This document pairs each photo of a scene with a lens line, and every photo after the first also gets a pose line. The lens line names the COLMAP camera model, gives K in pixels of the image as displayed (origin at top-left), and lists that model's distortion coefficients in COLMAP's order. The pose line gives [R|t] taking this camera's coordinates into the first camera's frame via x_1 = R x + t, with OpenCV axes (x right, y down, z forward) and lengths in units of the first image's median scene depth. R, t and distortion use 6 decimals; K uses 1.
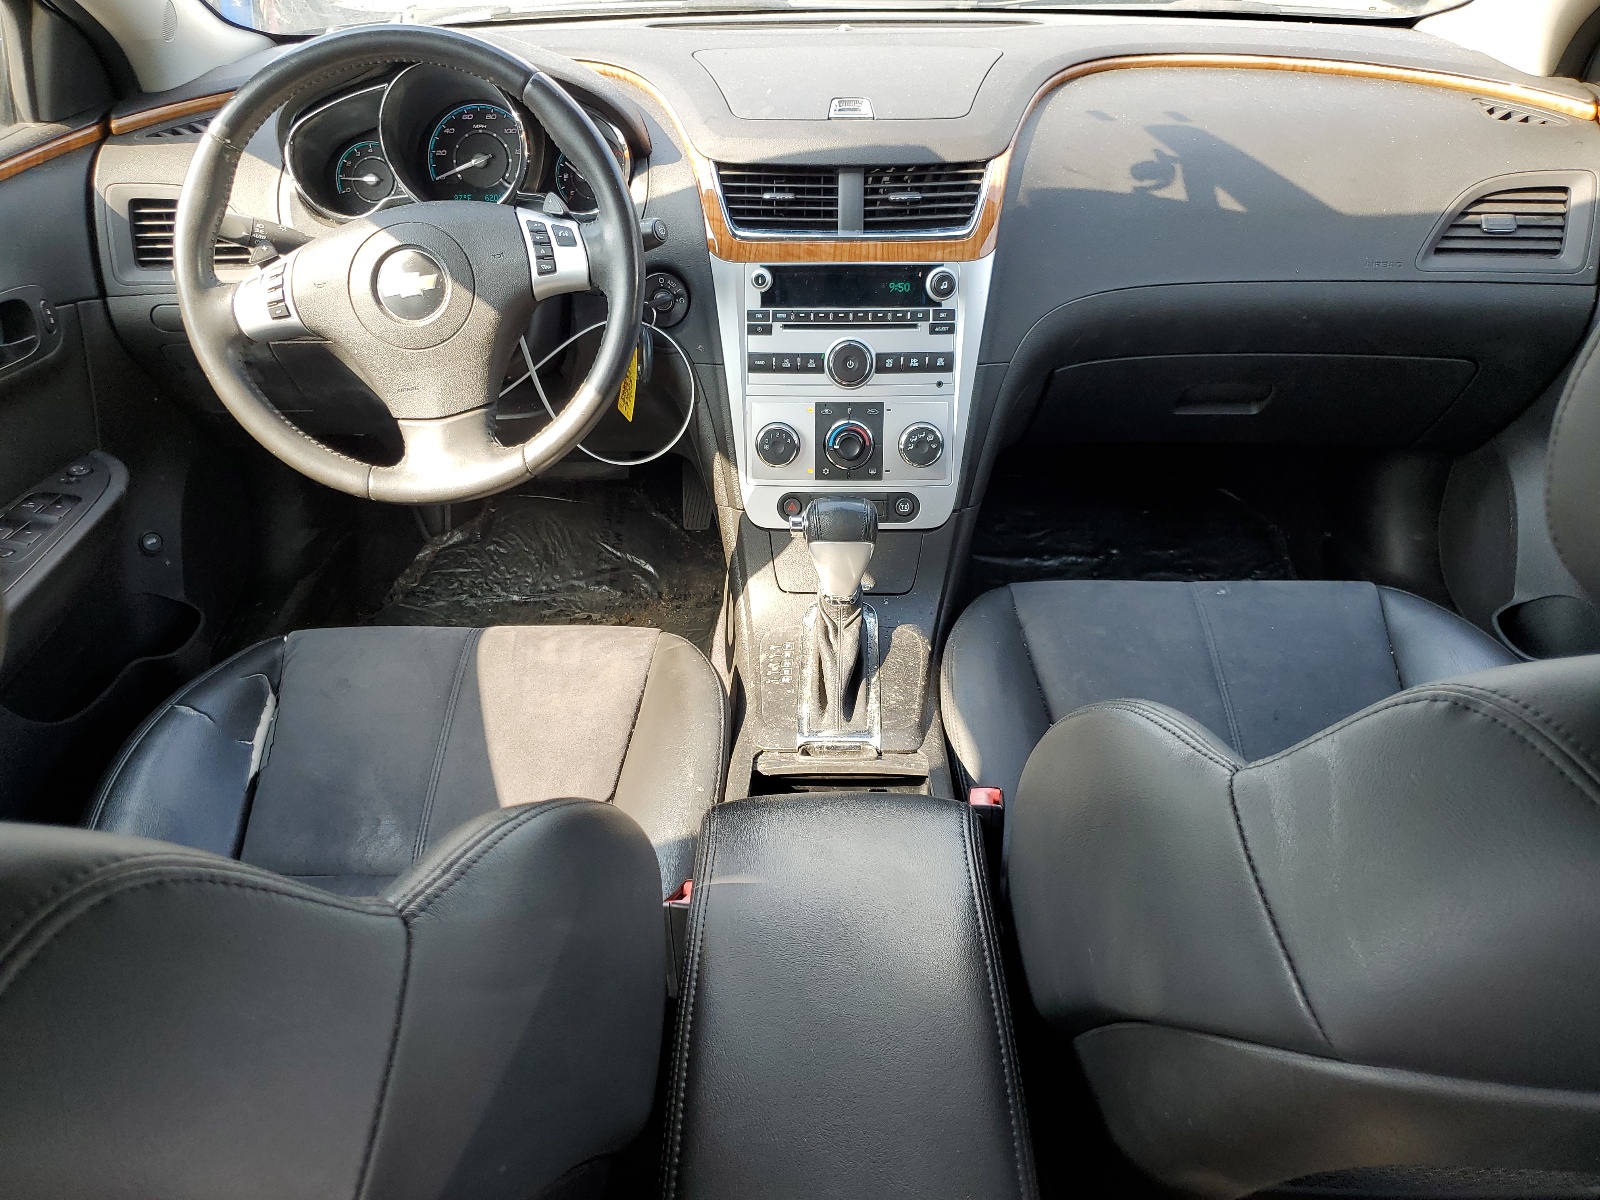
lens RADIAL K [[1218.5, 0, 801.1], [0, 1218.5, 598.4], [0, 0, 1]] dist [-0.010814, -0.003222]
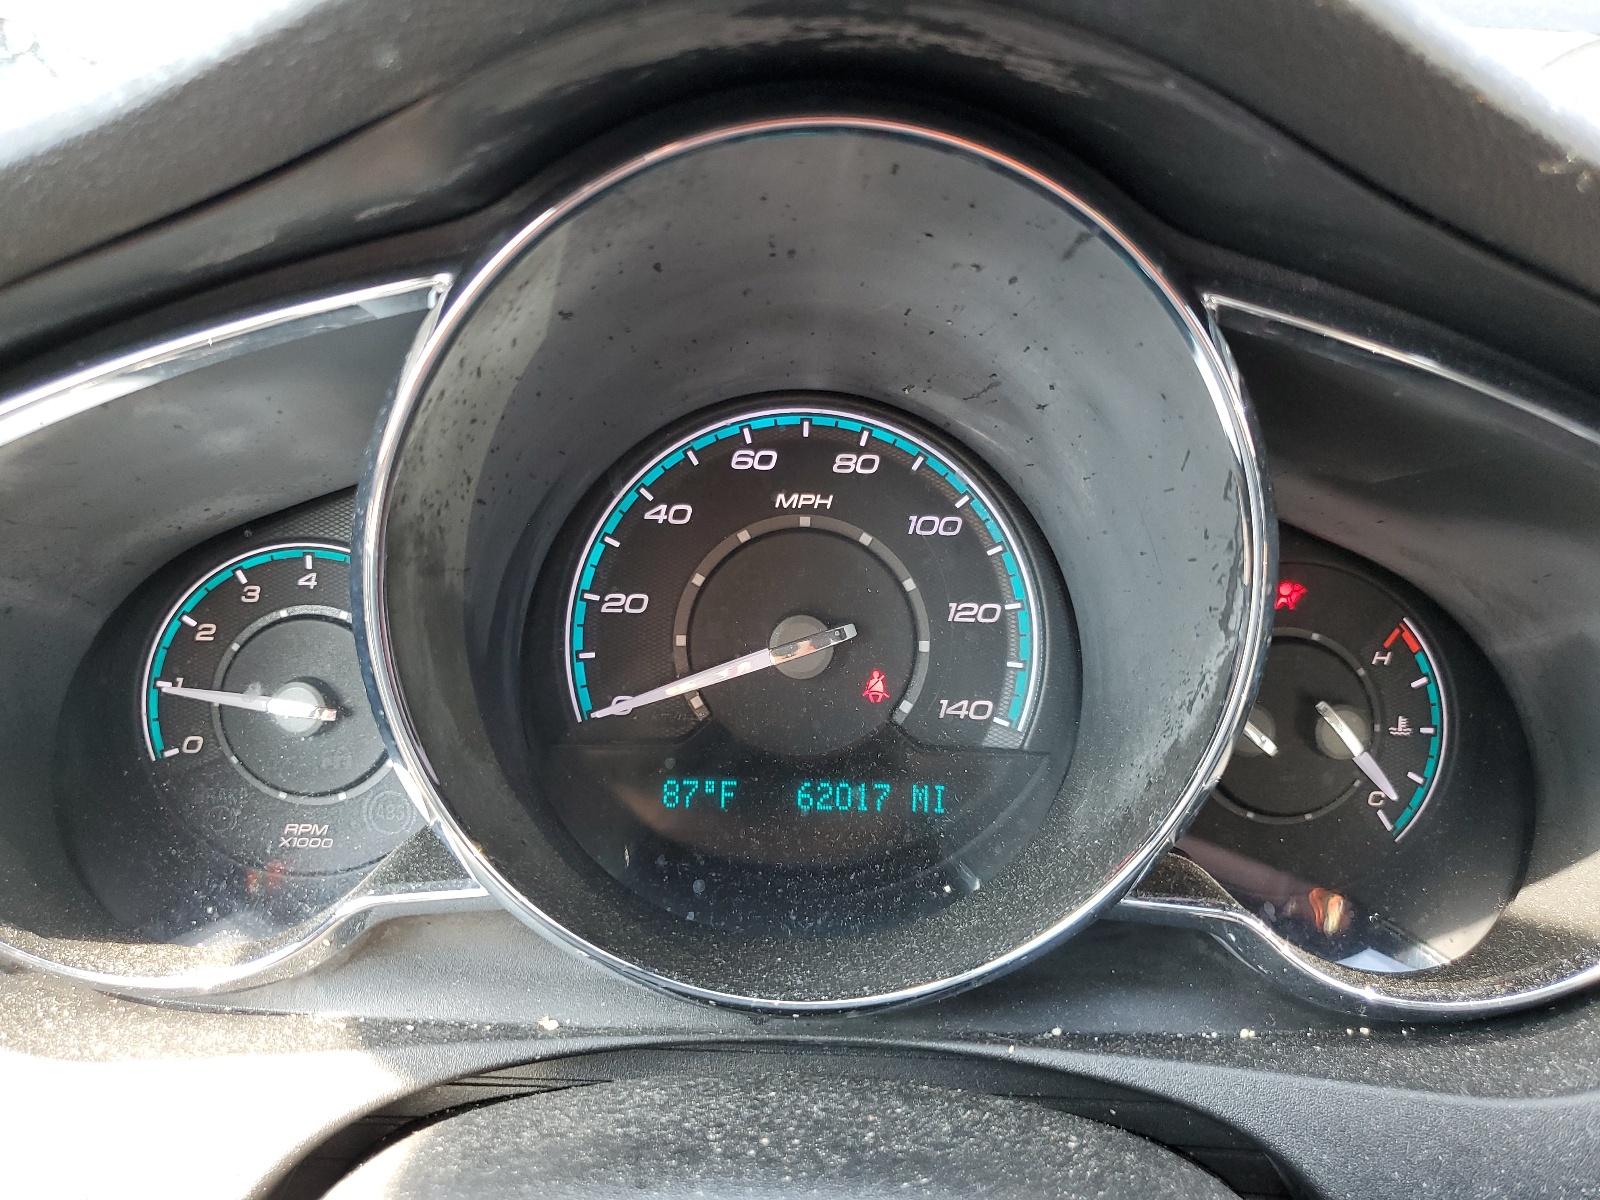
lens RADIAL K [[1218.5, 0, 798.8], [0, 1218.5, 600.2], [0, 0, 1]] dist [-0.010814, -0.003222]
pose [[0.998489, 0.037969, 0.039722, -0.273679], [-0.028647, 0.976554, -0.213358, -0.320956], [-0.046891, 0.211898, 0.976166, 0.779349]]
